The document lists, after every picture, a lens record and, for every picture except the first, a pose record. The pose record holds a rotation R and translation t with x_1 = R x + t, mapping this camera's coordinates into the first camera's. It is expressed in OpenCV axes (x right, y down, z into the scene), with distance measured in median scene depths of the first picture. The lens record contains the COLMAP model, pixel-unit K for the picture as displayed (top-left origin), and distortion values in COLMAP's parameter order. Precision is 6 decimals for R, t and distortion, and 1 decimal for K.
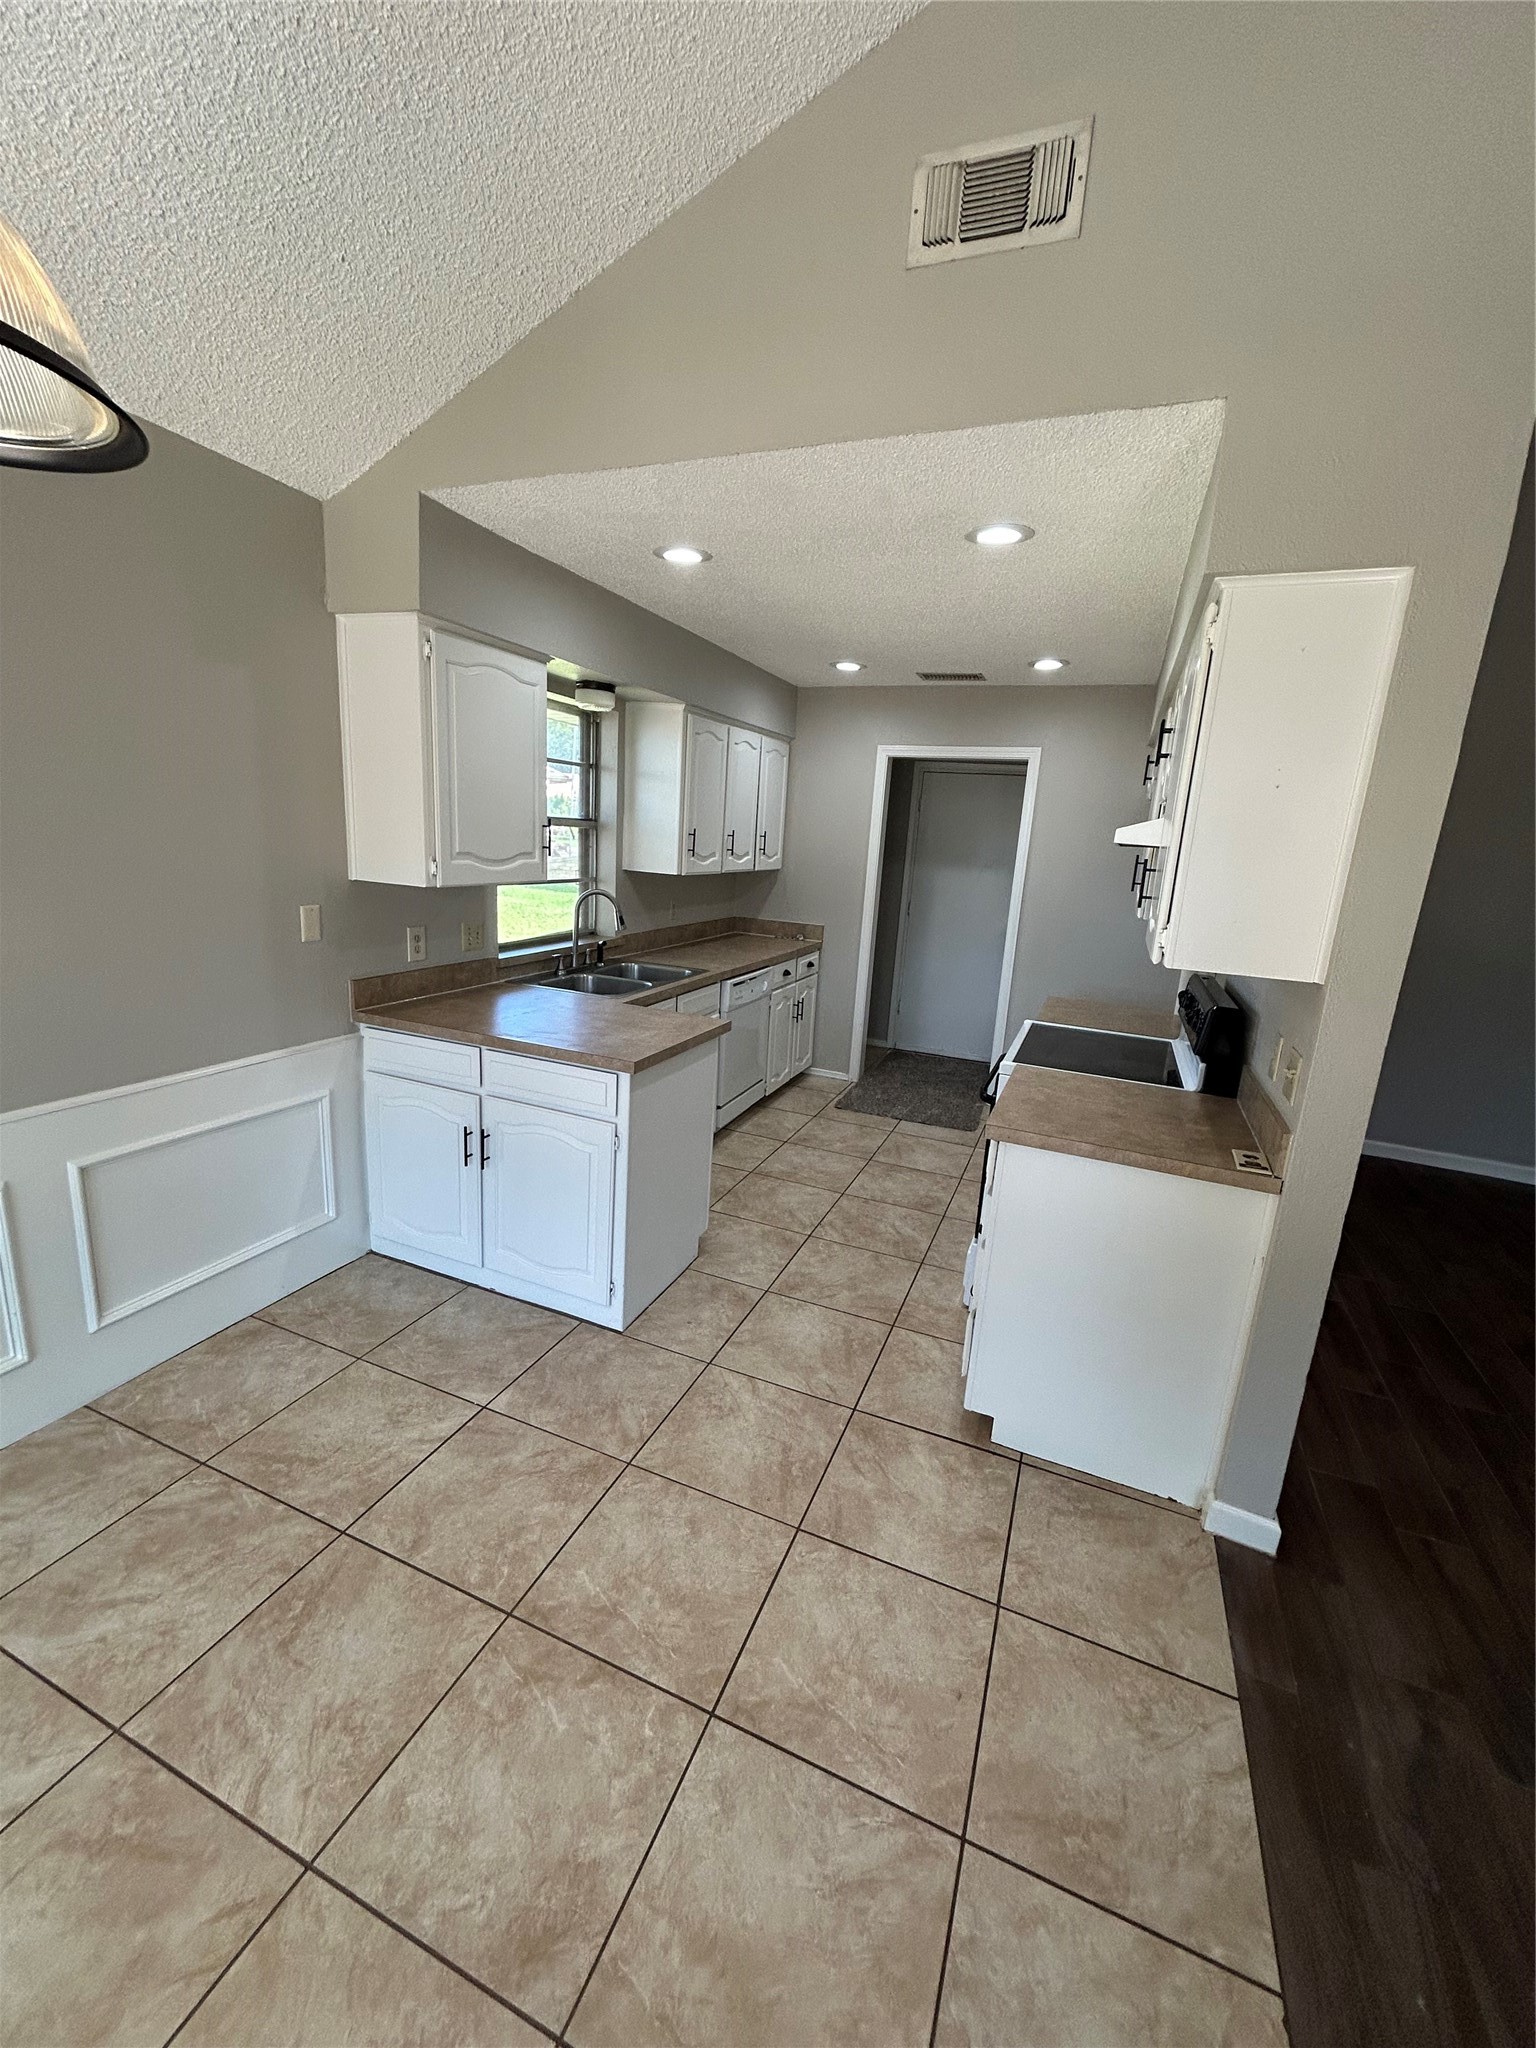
lens RADIAL K [[823.4, 0, 769.4], [0, 823.4, 1021.1], [0, 0, 1]] dist [-0.003437, 0.001221]
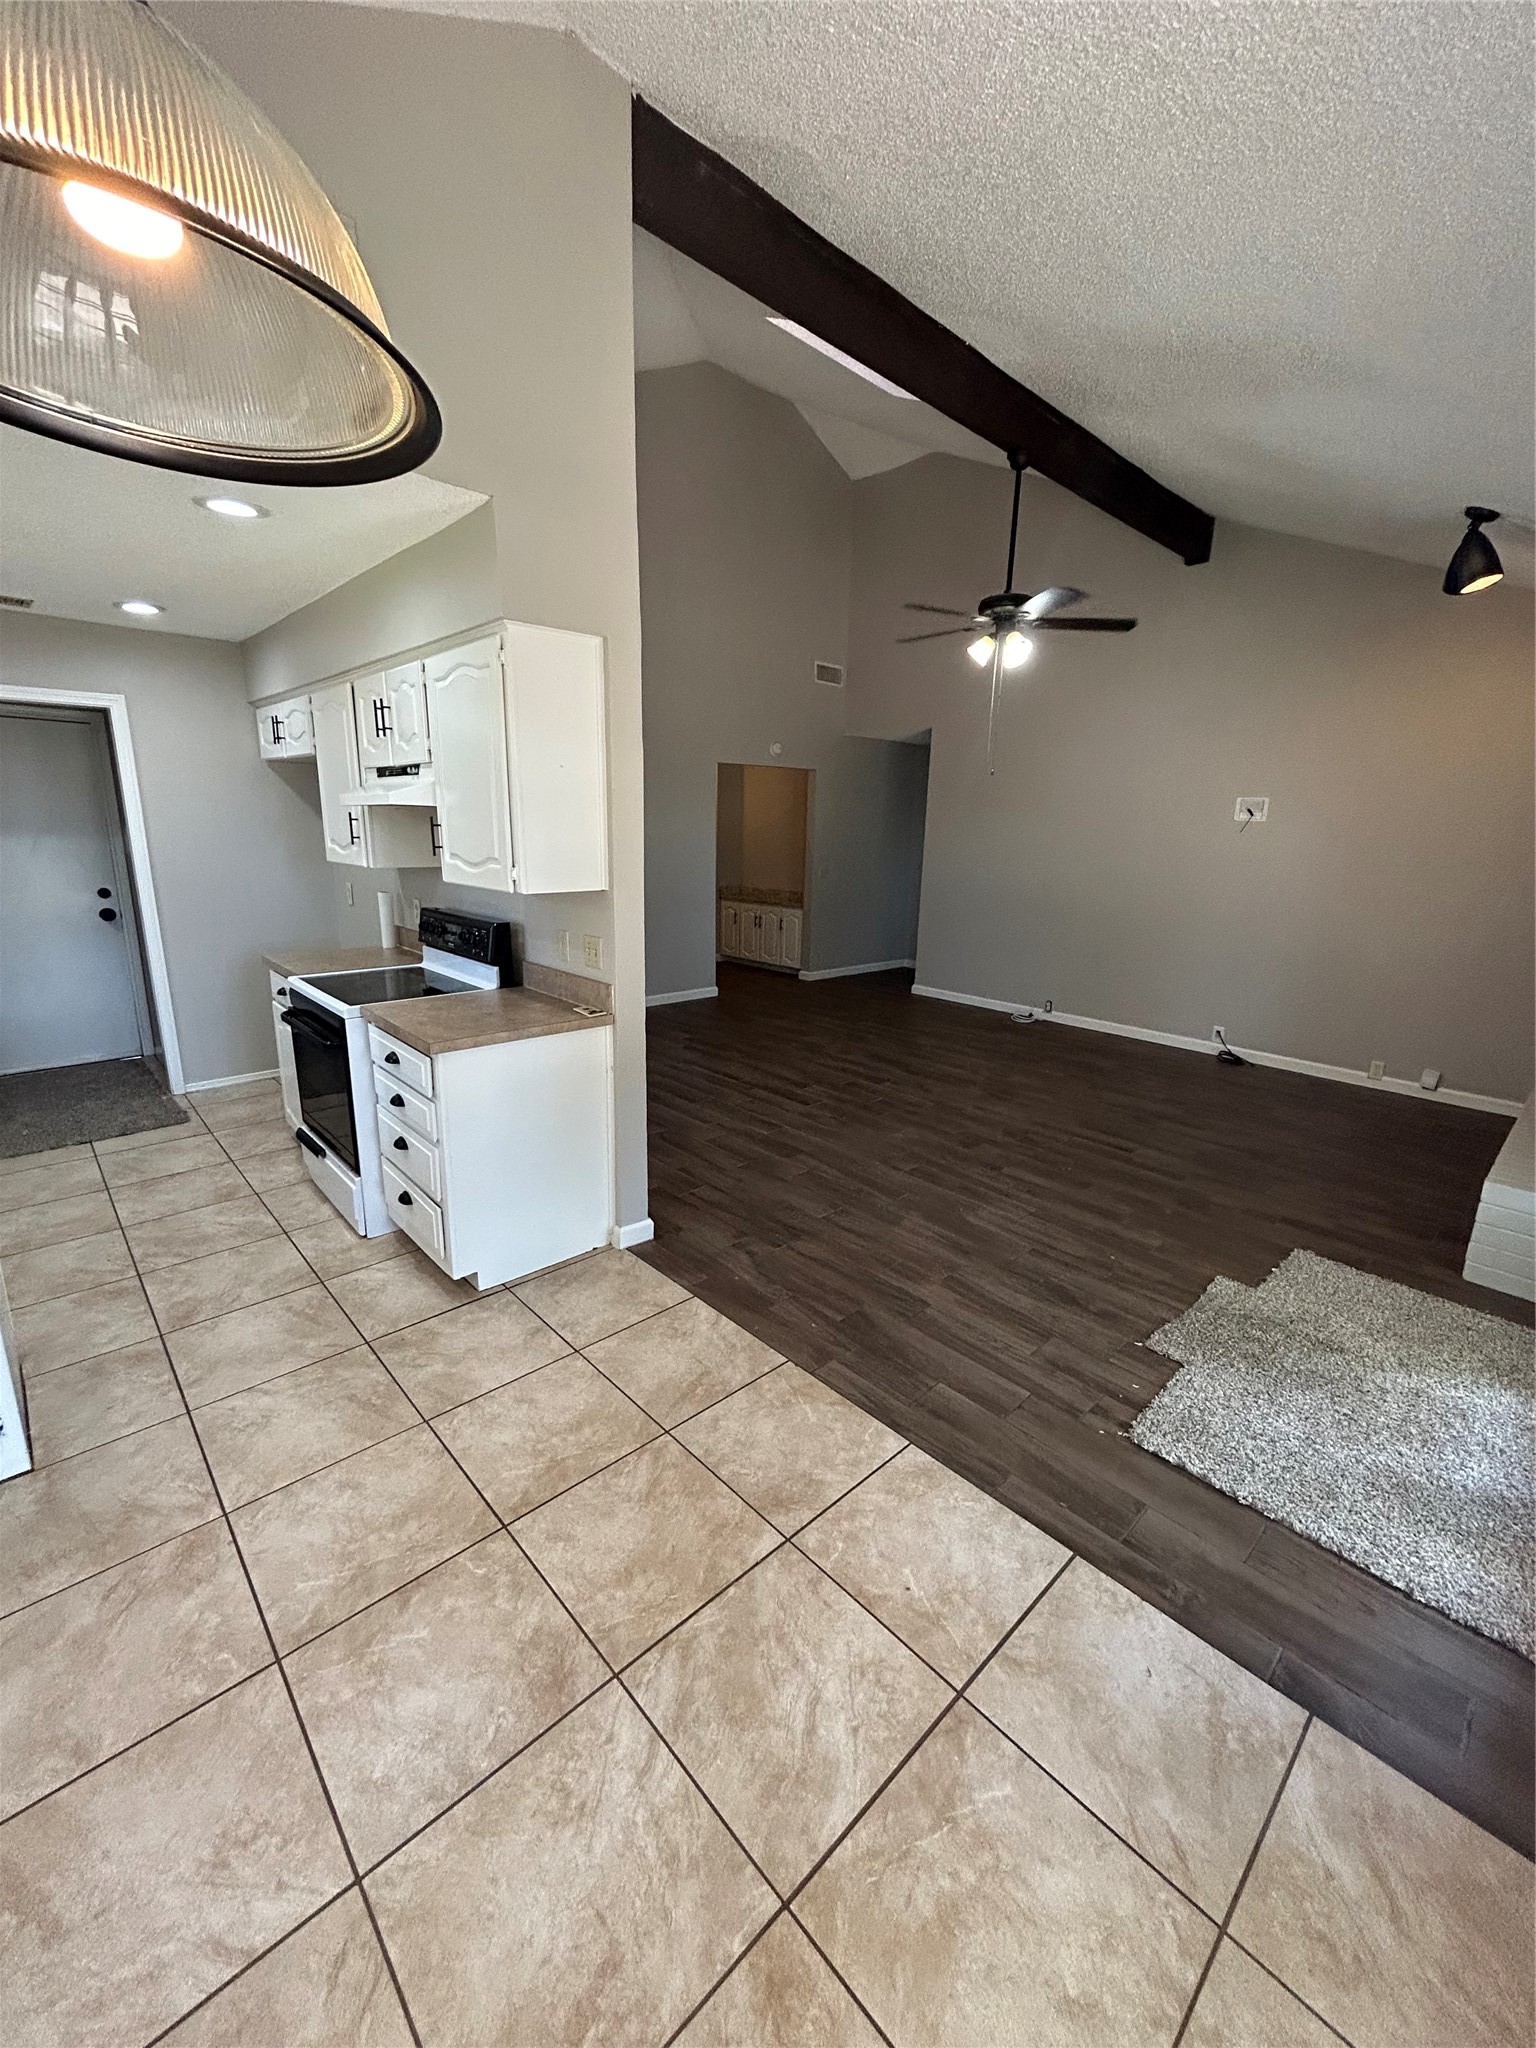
lens RADIAL K [[823.4, 0, 769.5], [0, 823.4, 1022.0], [0, 0, 1]] dist [-0.003437, 0.001221]
pose [[0.414357, -0.266064, 0.870355, -0.361931], [0.208019, 0.958686, 0.194034, -0.022617], [-0.886023, 0.100651, 0.452585, 0.000690]]
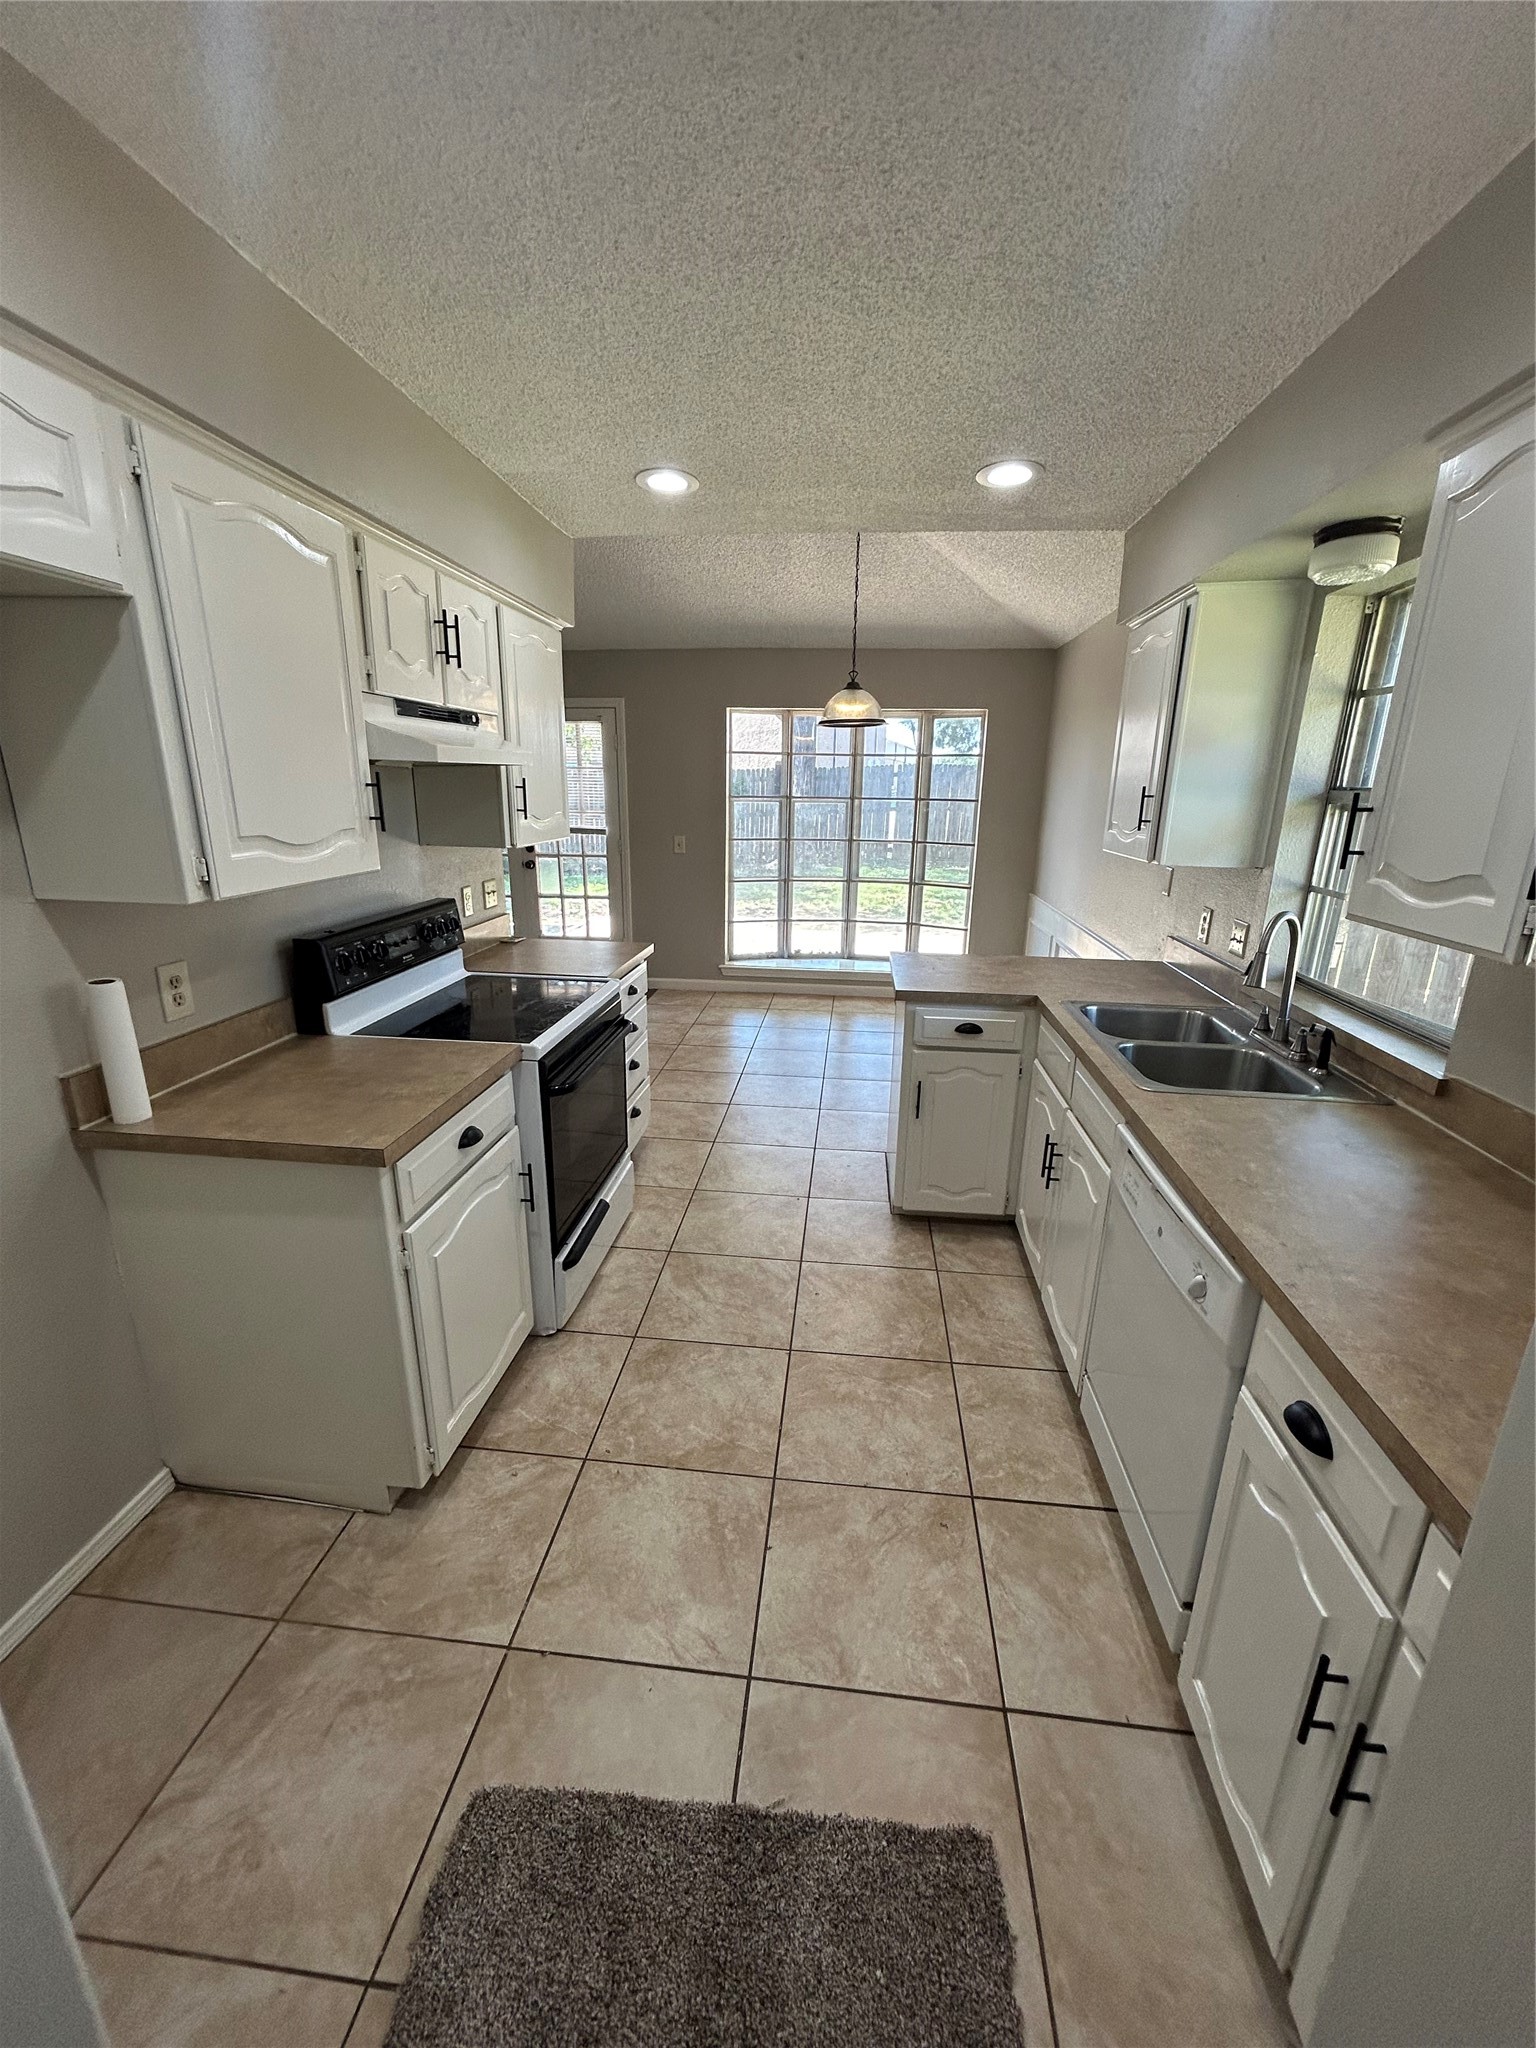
lens RADIAL K [[823.4, 0, 769.8], [0, 823.4, 1024.8], [0, 0, 1]] dist [-0.003437, 0.001221]
pose [[-0.956859, 0.003082, -0.290535, 0.330663], [-0.138524, 0.874143, 0.465495, -0.347138], [0.255404, 0.485659, -0.836005, 1.610865]]
